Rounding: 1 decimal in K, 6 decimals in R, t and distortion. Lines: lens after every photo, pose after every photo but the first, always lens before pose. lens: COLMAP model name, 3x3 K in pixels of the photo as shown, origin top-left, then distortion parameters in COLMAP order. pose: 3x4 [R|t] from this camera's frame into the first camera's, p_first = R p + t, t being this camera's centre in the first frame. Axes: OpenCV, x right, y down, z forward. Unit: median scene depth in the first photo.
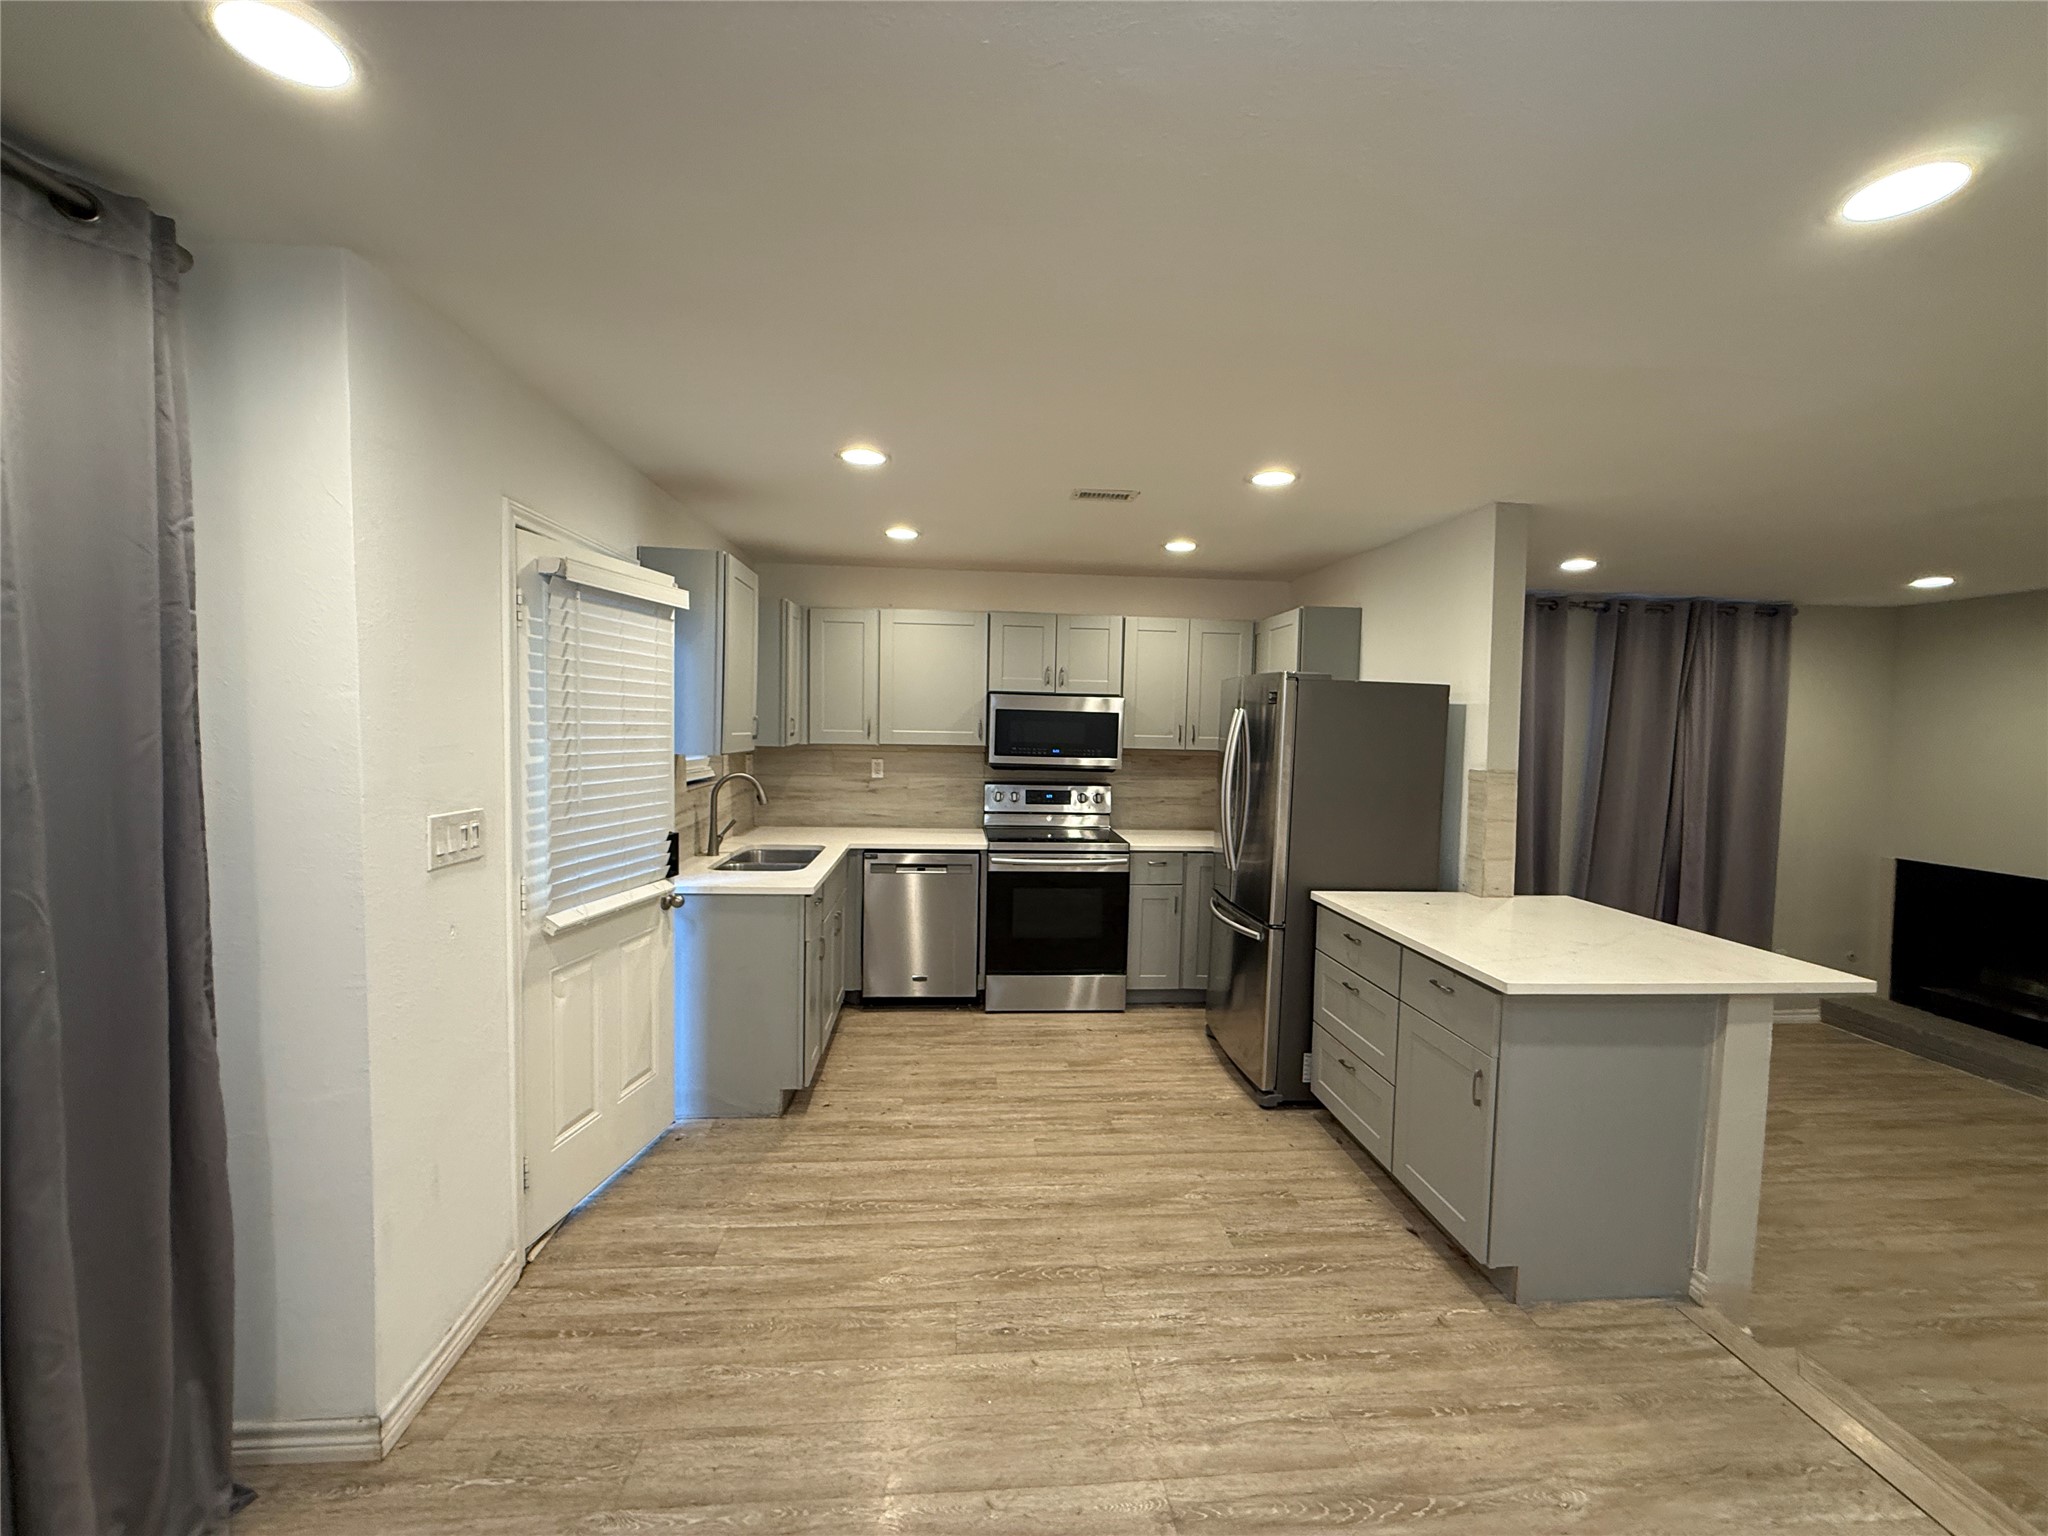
lens RADIAL K [[819.2, 0, 1021.2], [0, 819.2, 766.7], [0, 0, 1]] dist [-0.000383, 0.000750]
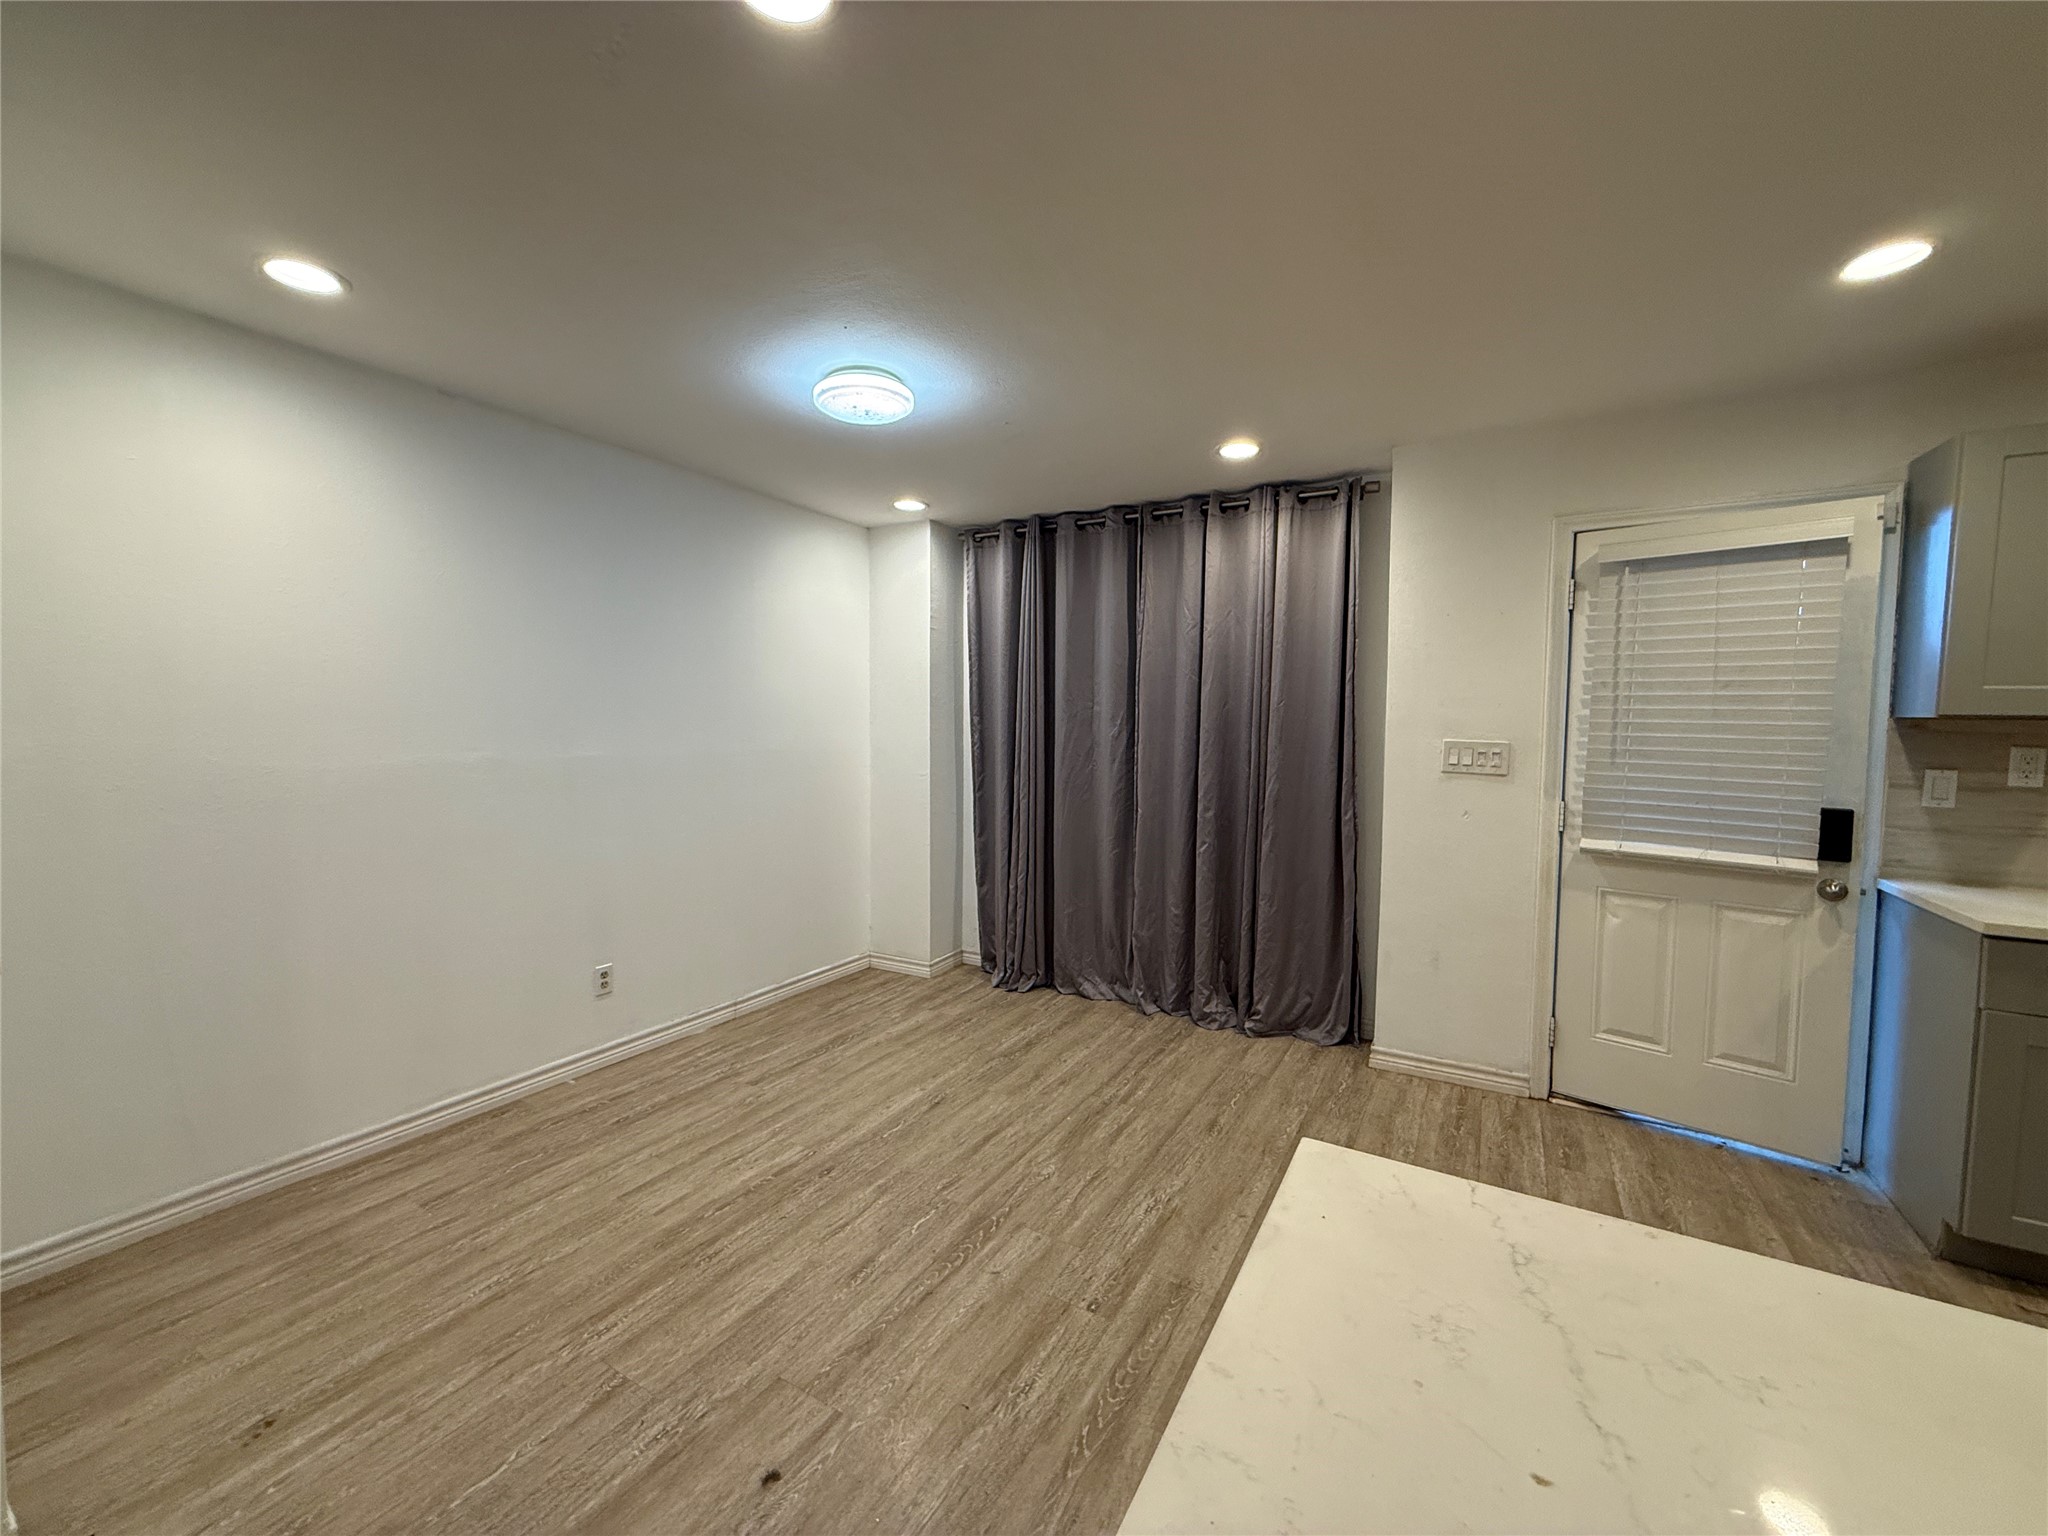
lens RADIAL K [[819.2, 0, 1020.7], [0, 819.2, 762.0], [0, 0, 1]] dist [-0.000383, 0.000750]
pose [[-0.573343, 0.012981, -0.819213, 0.602081], [-0.068878, 0.995571, 0.063982, 0.030045], [0.816415, 0.093109, -0.569910, 0.649023]]
